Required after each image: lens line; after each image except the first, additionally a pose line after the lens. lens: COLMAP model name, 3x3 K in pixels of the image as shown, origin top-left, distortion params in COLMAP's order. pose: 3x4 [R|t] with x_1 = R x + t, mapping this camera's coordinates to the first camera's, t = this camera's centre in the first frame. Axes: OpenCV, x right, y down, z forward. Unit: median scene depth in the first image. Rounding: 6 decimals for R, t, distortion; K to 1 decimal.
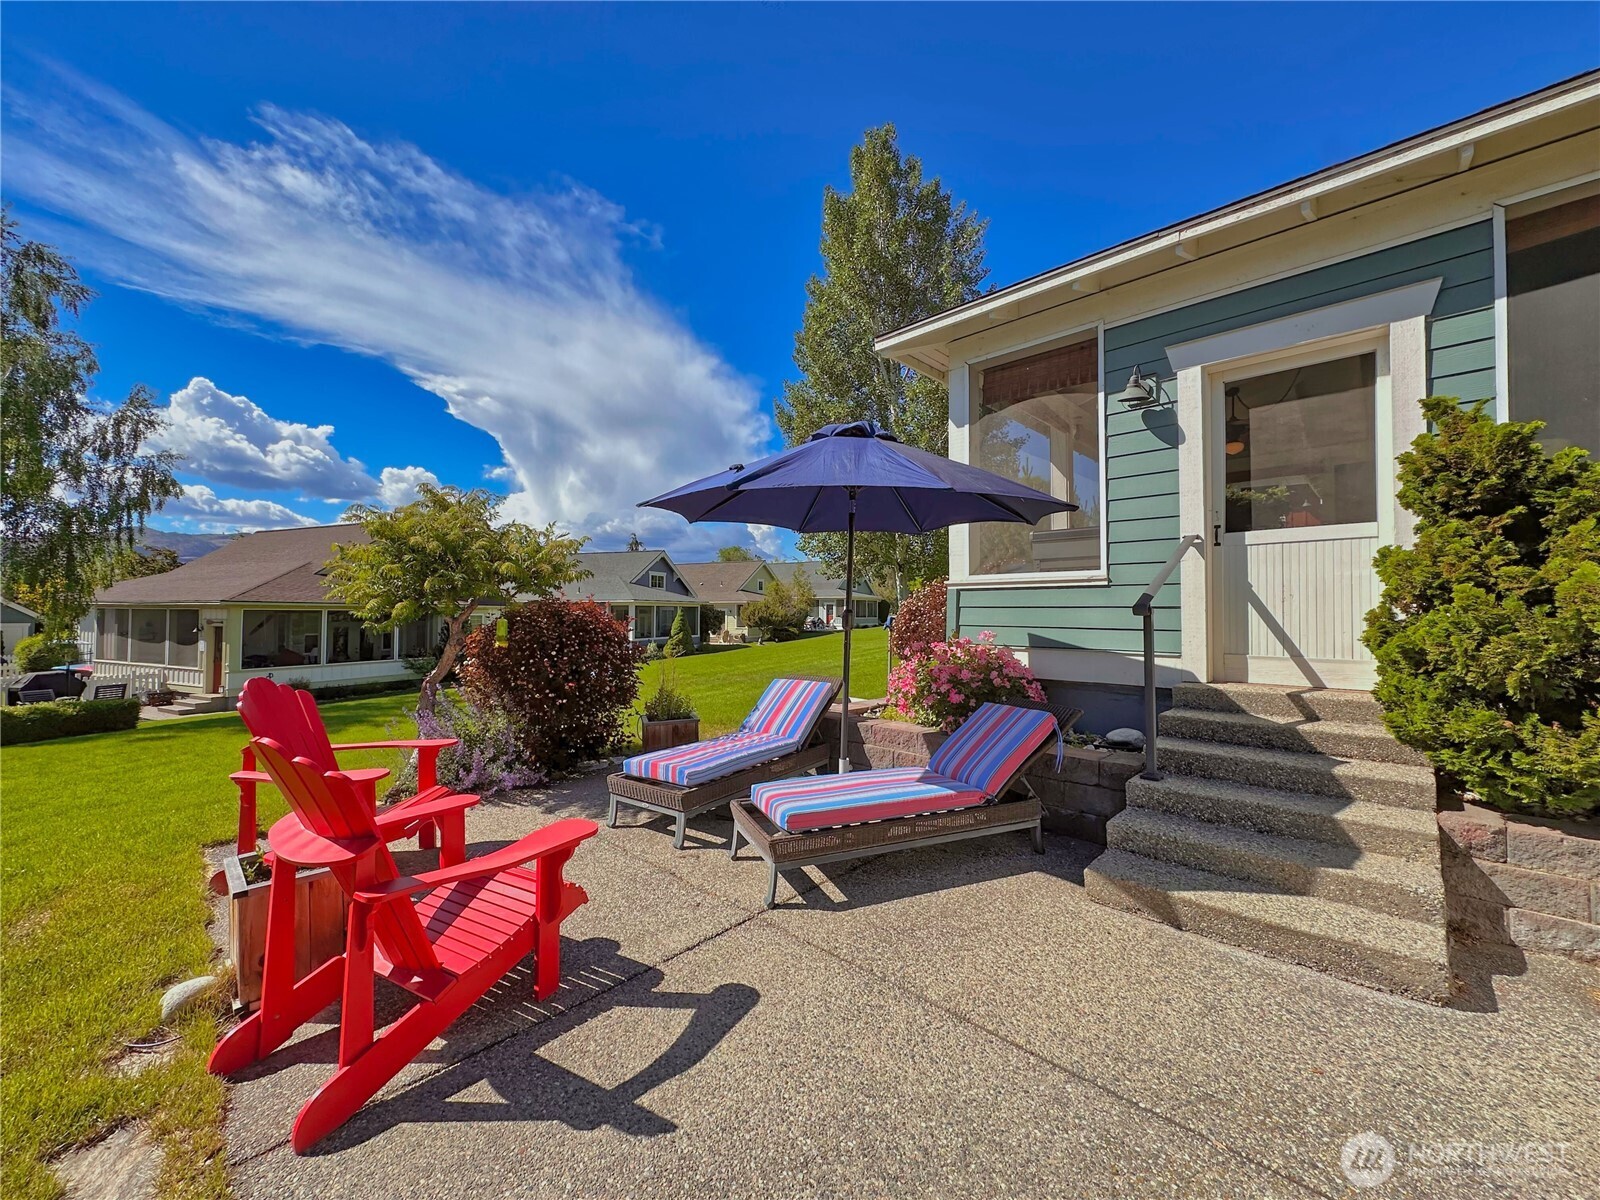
lens RADIAL K [[634.0, 0, 800.0], [0, 634.0, 600.0], [0, 0, 1]] dist [-0.010448, 0.000081]
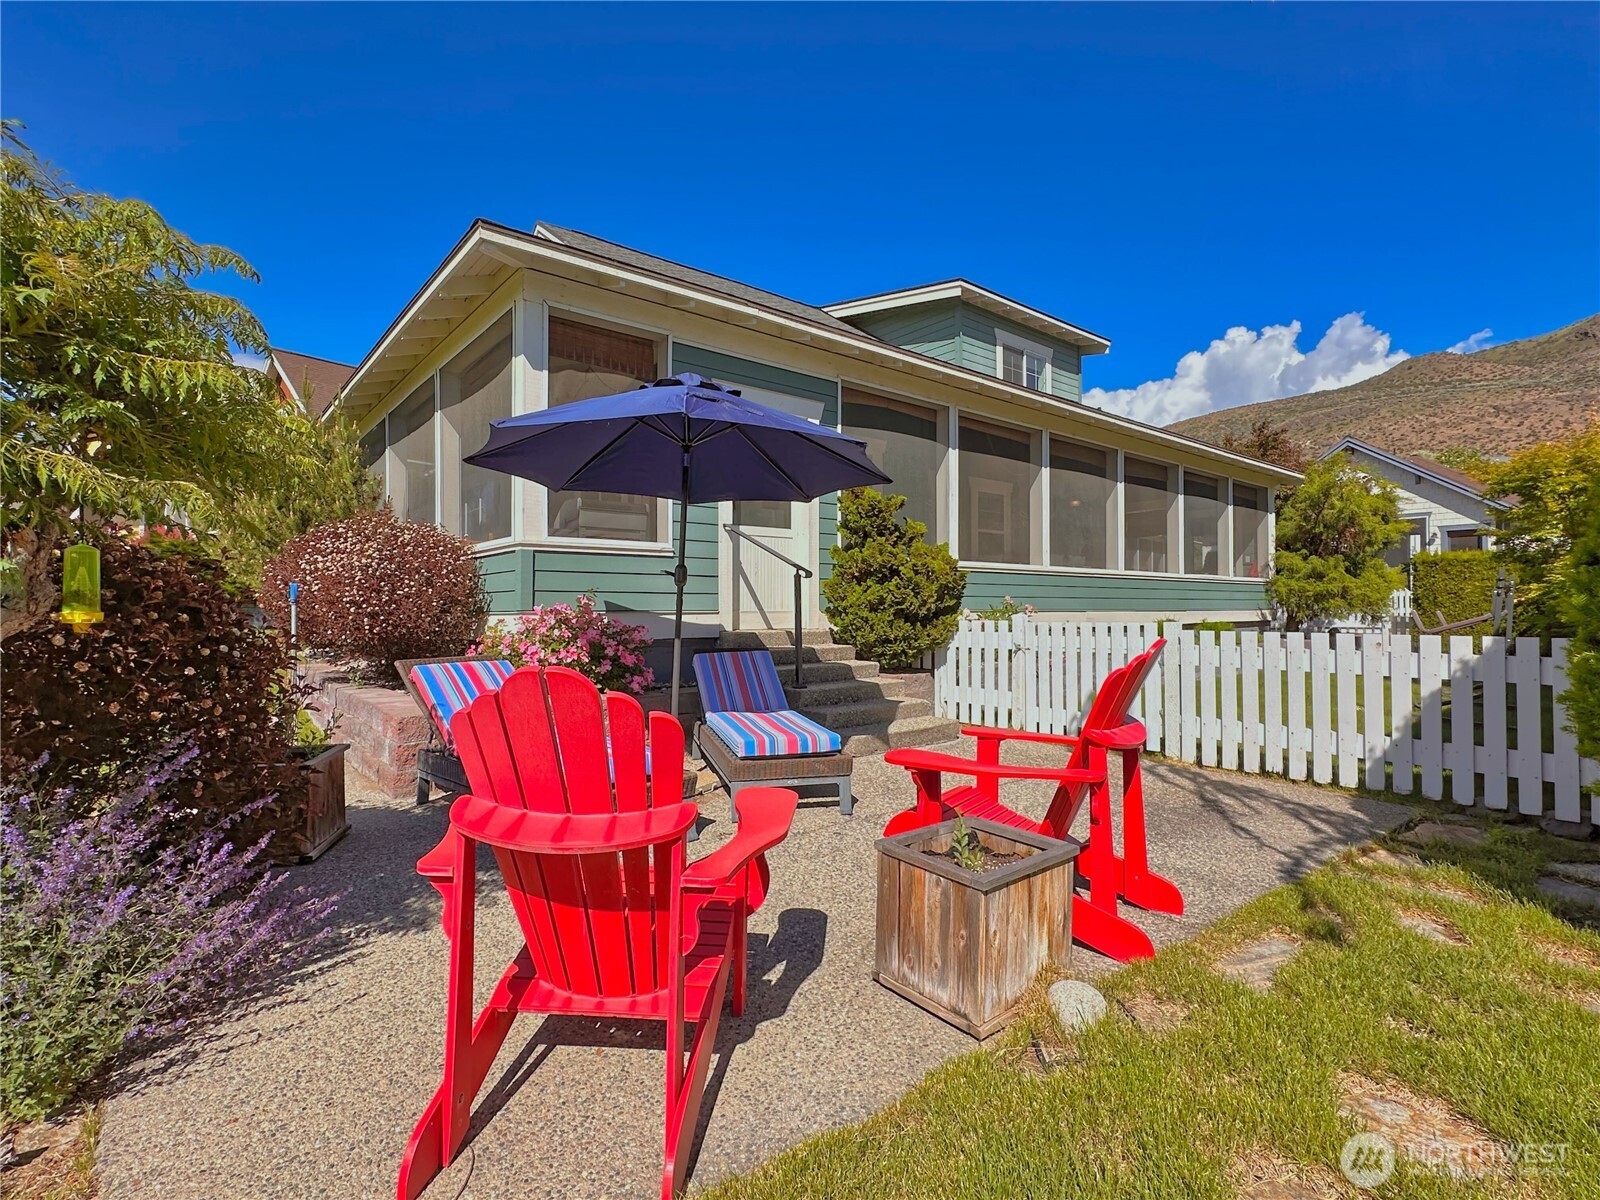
lens RADIAL K [[766.3, 0, 800.0], [0, 766.3, 600.0], [0, 0, 1]] dist [-0.000122, -0.000028]
pose [[0.121207, 0.005013, 0.992615, -0.937269], [-0.020555, 0.999786, -0.002539, 0.059605], [-0.992414, -0.020095, 0.121284, 0.590798]]
